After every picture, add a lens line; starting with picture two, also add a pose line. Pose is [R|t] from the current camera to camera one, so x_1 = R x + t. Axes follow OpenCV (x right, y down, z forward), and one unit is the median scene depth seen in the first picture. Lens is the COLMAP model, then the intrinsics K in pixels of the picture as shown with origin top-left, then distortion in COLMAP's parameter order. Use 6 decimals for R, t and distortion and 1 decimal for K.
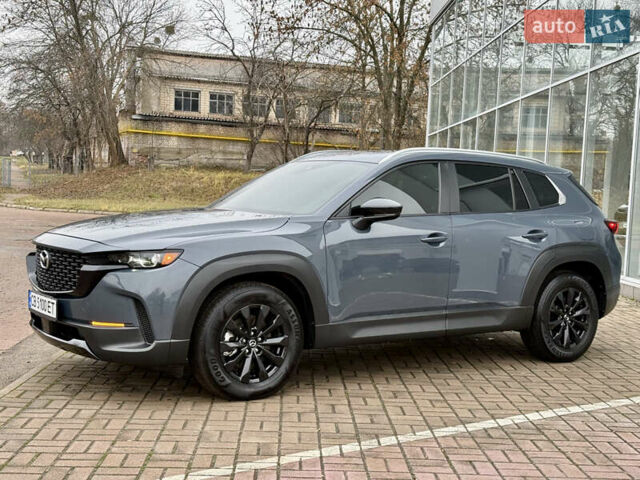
lens RADIAL K [[885.7, 0, 322.2], [0, 885.7, 248.8], [0, 0, 1]] dist [0.175992, -0.342581]
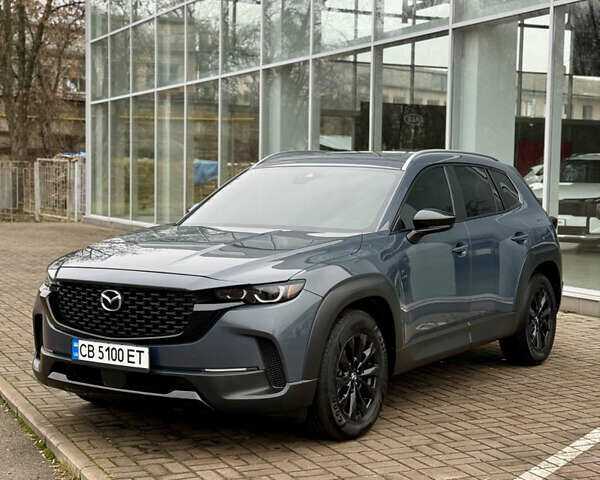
lens RADIAL K [[1109.5, 0, 300.0], [0, 1109.5, 240.0], [0, 0, 1]] dist [0.132861, -0.073565]
pose [[0.921091, -0.051618, 0.385910, -0.559466], [0.049697, 0.998652, 0.014959, -0.052922], [-0.386162, 0.005400, 0.922415, -0.033213]]
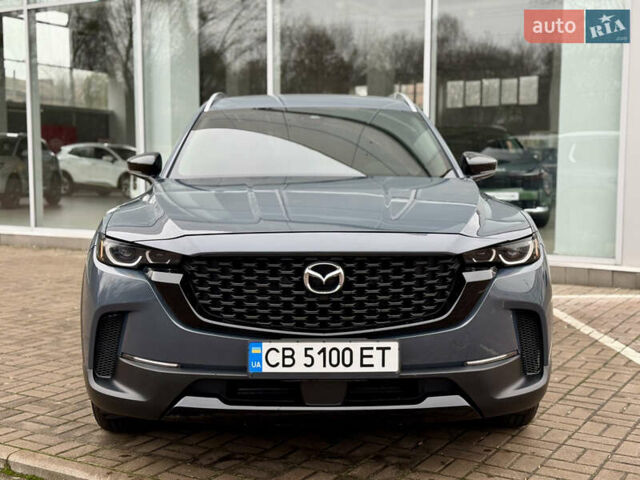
lens RADIAL K [[885.7, 0, 322.2], [0, 885.7, 248.8], [0, 0, 1]] dist [0.175992, -0.342581]
pose [[0.544045, -0.115802, 0.831027, -0.788835], [0.073332, 0.993203, 0.090393, -0.058305], [-0.835845, 0.011763, 0.548839, 0.711897]]
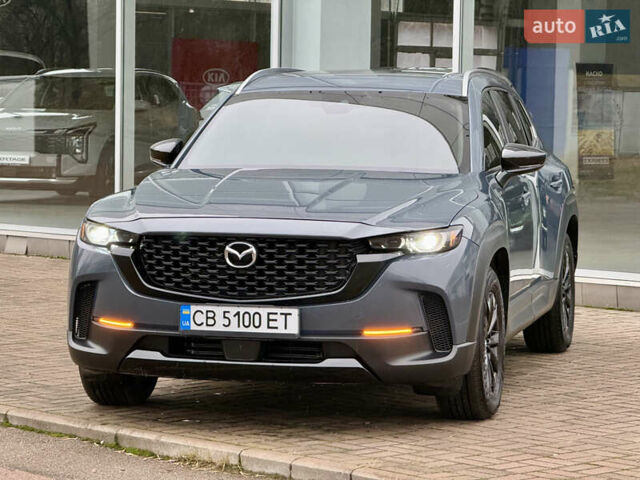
lens RADIAL K [[2257.2, 0, 320.0], [0, 2257.2, 240.0], [0, 0, 1]] dist [0.236593, -0.497844]
pose [[0.745270, -0.068249, 0.663260, -1.452407], [0.058831, 0.997599, 0.036546, -0.061156], [-0.664162, 0.011783, 0.747496, -0.351782]]
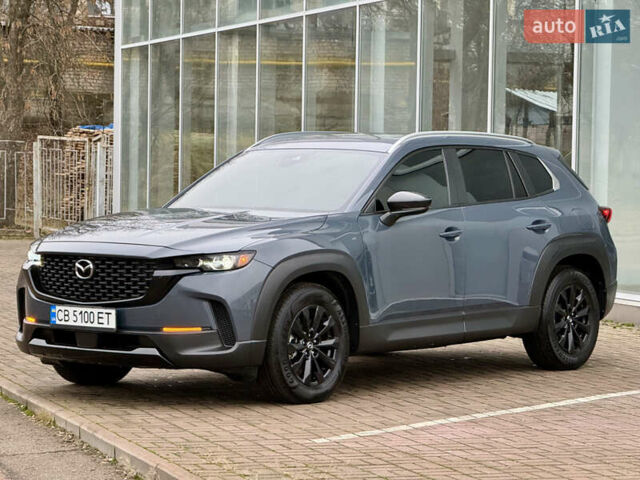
lens RADIAL K [[2257.2, 0, 320.0], [0, 2257.2, 240.0], [0, 0, 1]] dist [0.236593, -0.497844]
pose [[0.958052, -0.038063, 0.284057, -0.761641], [0.044358, 0.998891, -0.015759, 0.030314], [-0.283142, 0.027698, 0.958678, -1.370259]]
